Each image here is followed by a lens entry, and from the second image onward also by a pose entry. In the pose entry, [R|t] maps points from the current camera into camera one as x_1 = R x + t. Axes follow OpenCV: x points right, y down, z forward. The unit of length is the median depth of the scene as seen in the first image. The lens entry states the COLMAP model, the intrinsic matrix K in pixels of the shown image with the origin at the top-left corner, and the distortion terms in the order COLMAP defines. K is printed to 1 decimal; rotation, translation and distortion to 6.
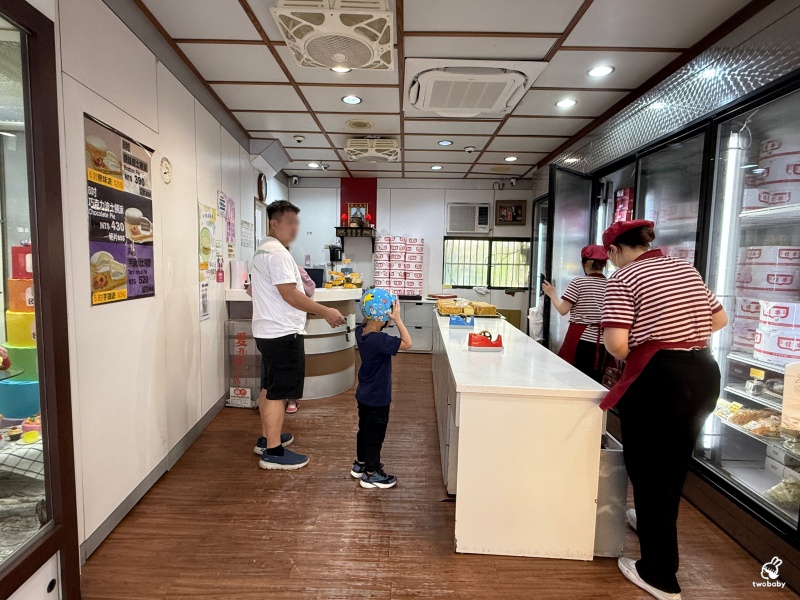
lens RADIAL K [[463.5, 0, 400.0], [0, 463.5, 300.0], [0, 0, 1]] dist [0.001155, 0.000701]
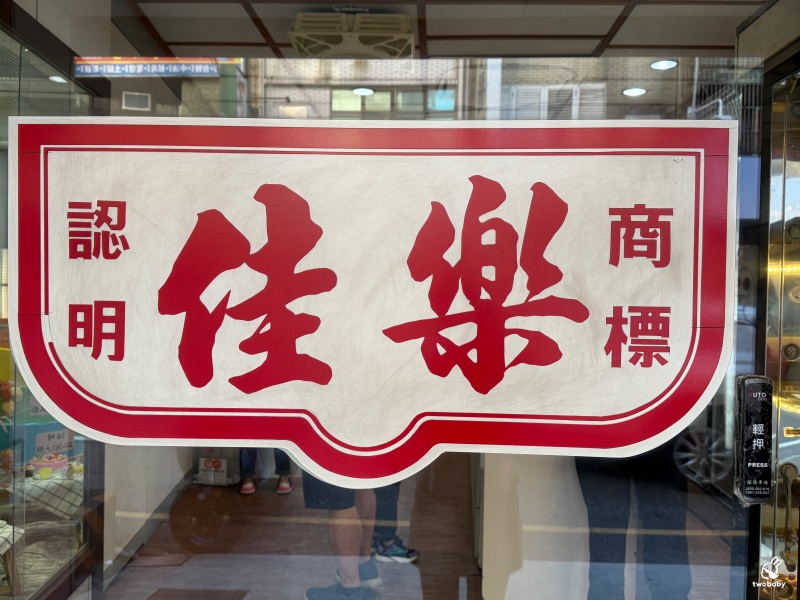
lens RADIAL K [[725.4, 0, 400.0], [0, 725.4, 300.0], [0, 0, 1]] dist [0.001151, 0.001004]
pose [[0.999421, -0.000710, -0.034031, 0.004418], [-0.001718, 0.997457, -0.071248, 0.025759], [0.033995, 0.071266, 0.996878, -0.350339]]
